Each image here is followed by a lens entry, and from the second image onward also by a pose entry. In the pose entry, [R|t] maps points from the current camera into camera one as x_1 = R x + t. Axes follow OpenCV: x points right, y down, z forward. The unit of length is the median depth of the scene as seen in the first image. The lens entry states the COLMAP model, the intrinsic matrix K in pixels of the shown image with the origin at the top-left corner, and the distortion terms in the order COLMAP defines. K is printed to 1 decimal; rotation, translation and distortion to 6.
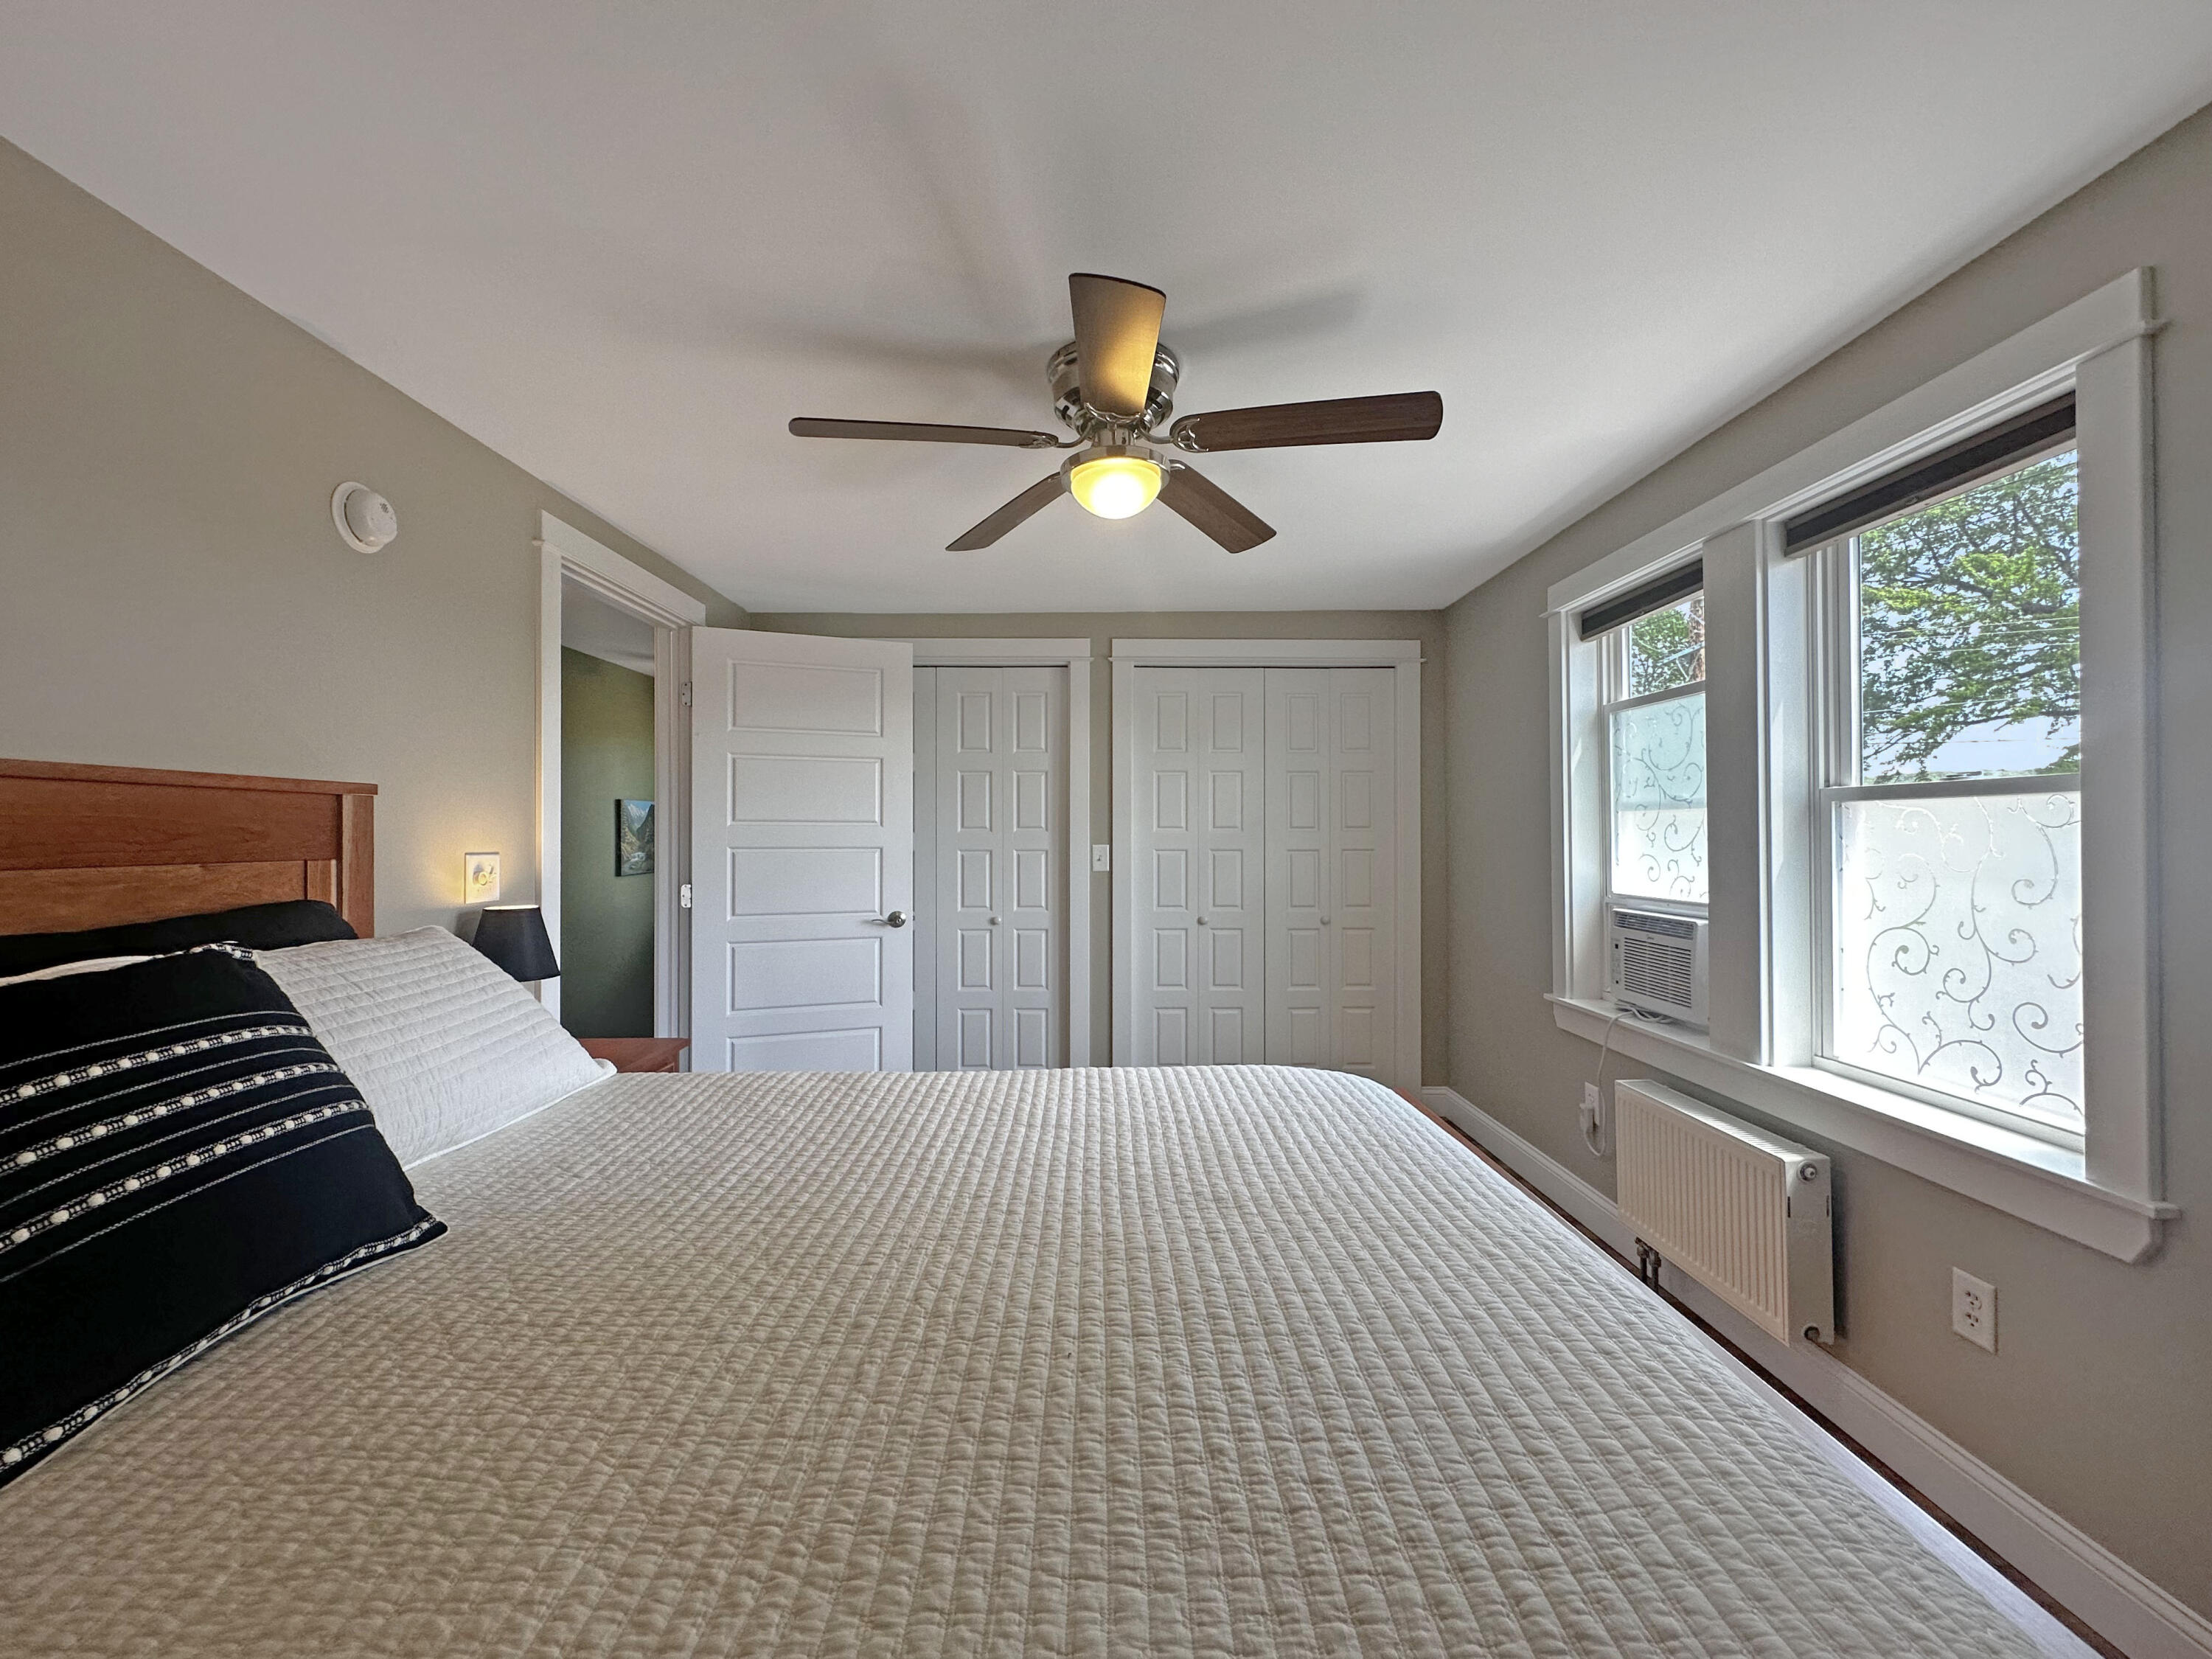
lens RADIAL K [[880.9, 0, 1111.4], [0, 880.9, 833.1], [0, 0, 1]] dist [-0.003855, -0.000676]
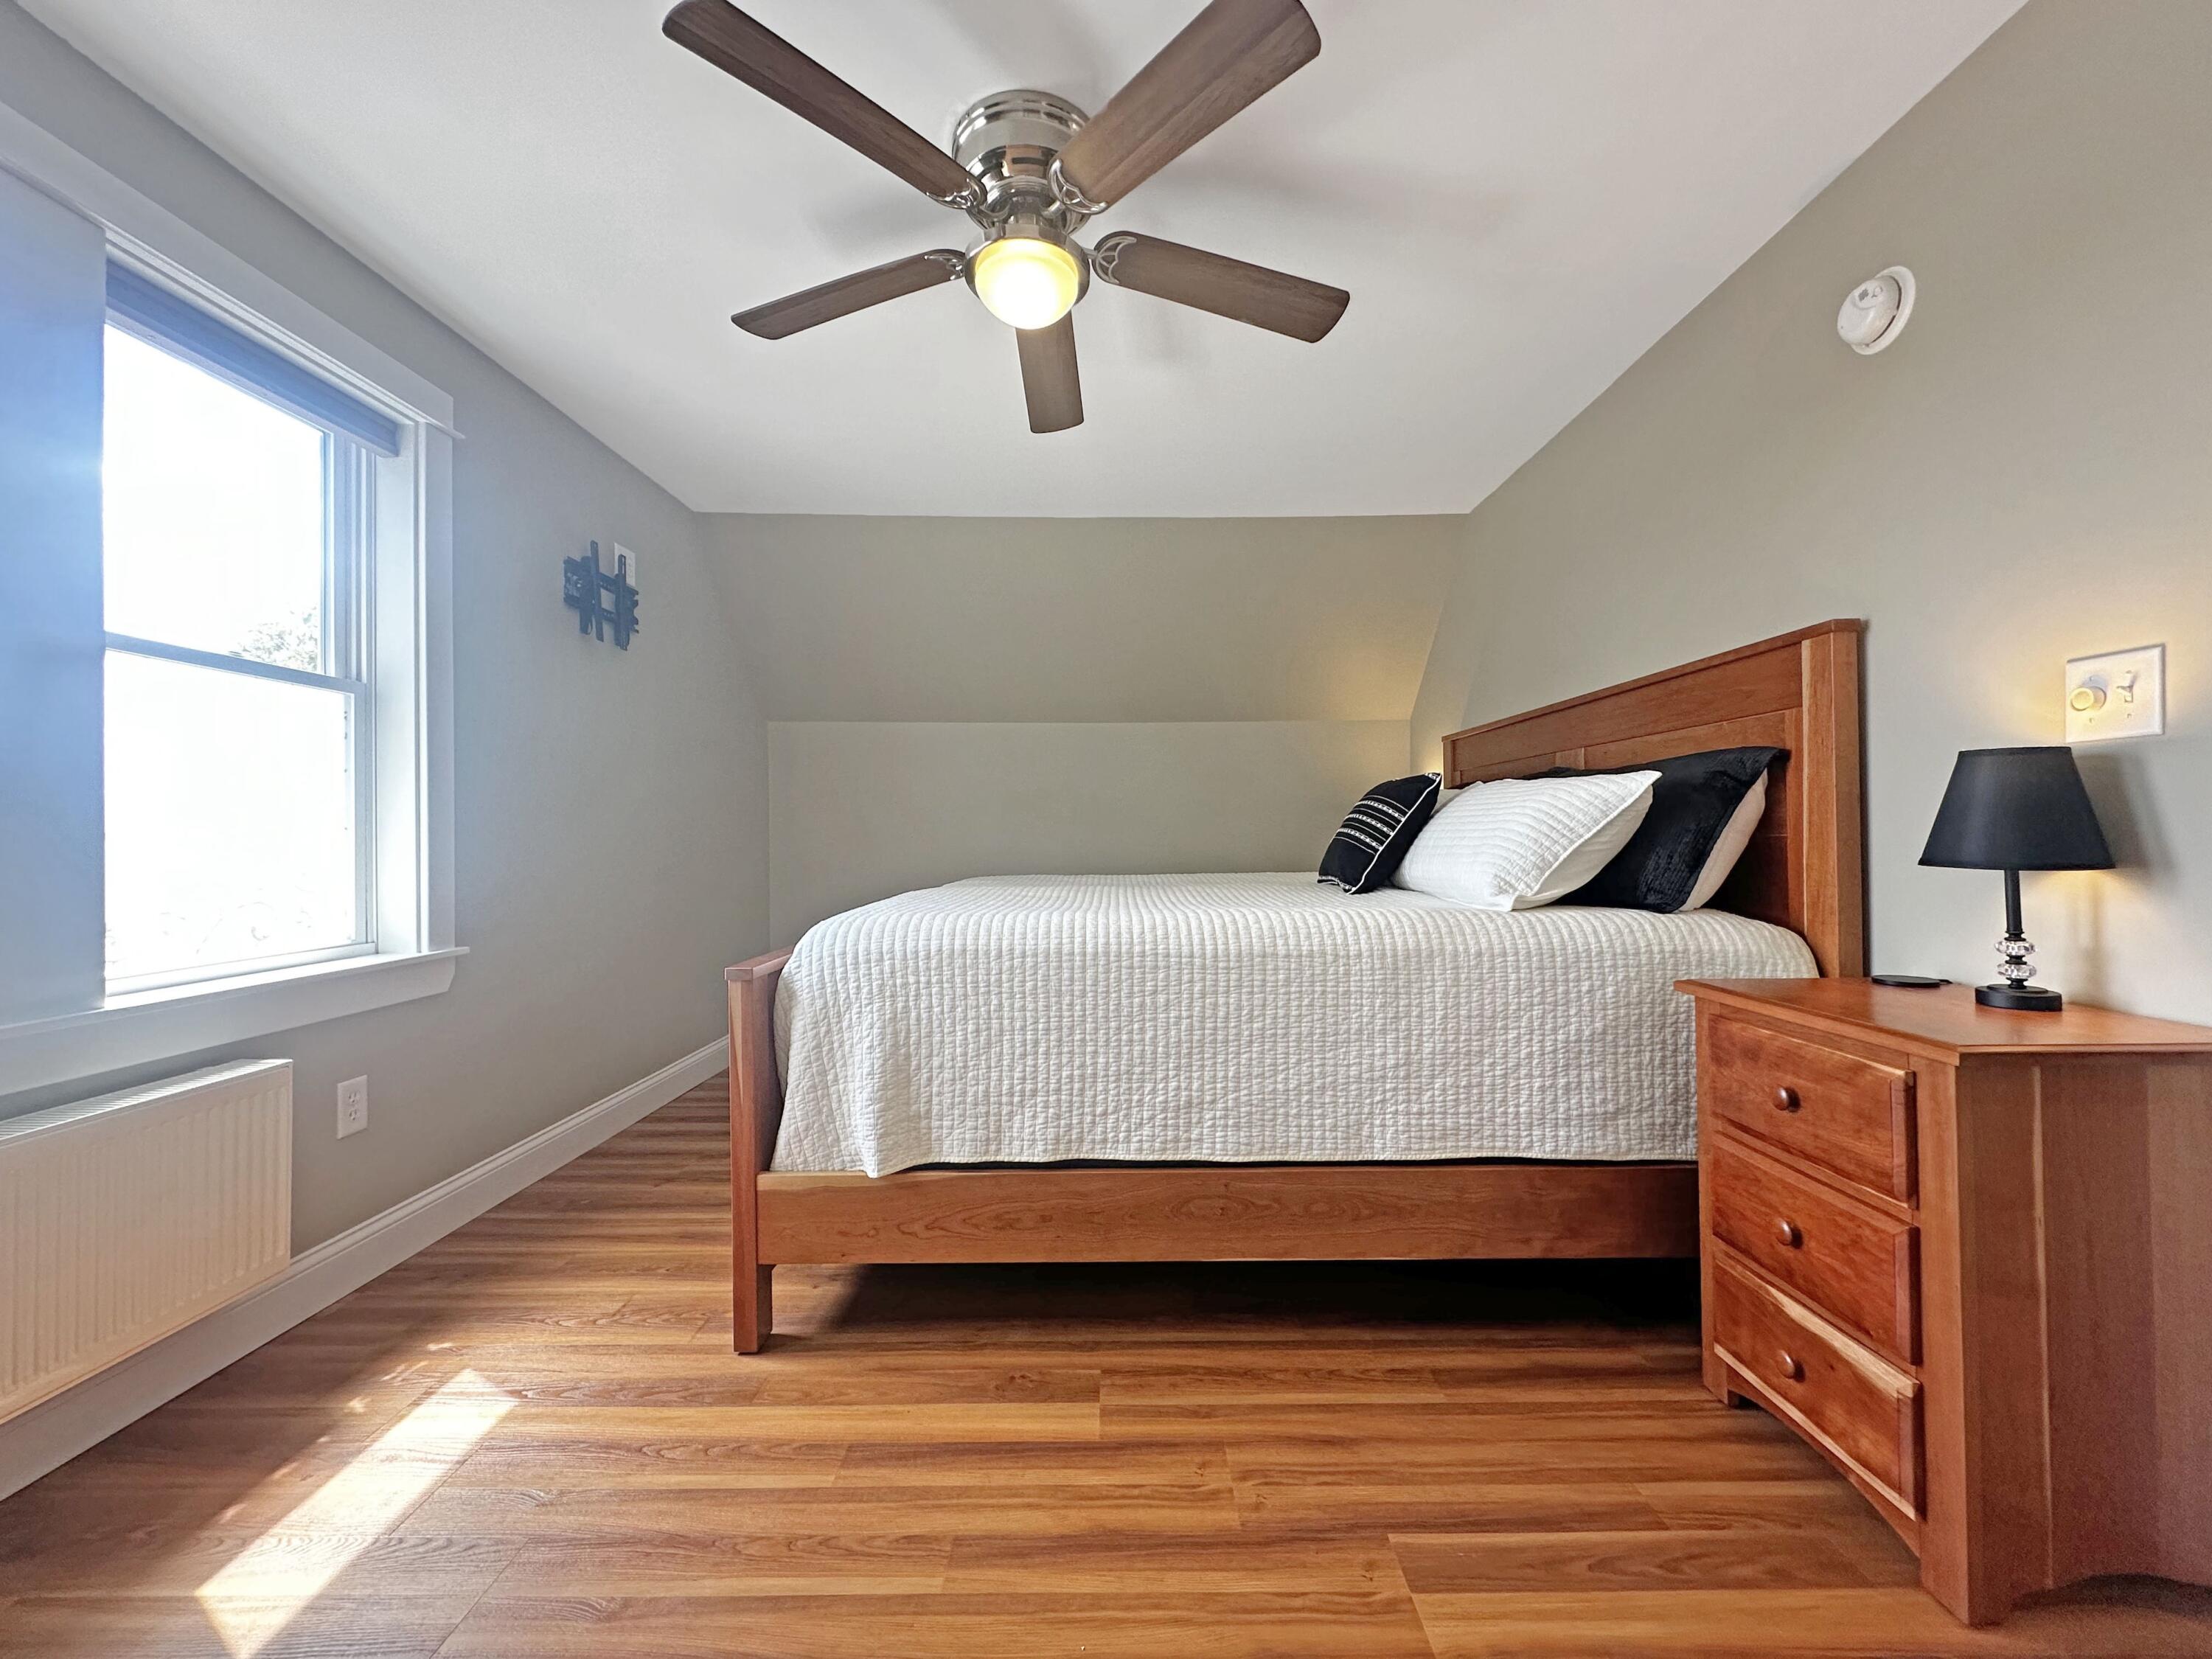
lens RADIAL K [[880.9, 0, 1111.4], [0, 880.9, 833.1], [0, 0, 1]] dist [-0.003855, -0.000676]
pose [[-0.999650, 0.013952, 0.022483, -0.102414], [0.013326, 0.999526, -0.027767, 0.171028], [-0.022860, -0.027458, -0.999362, 1.861983]]
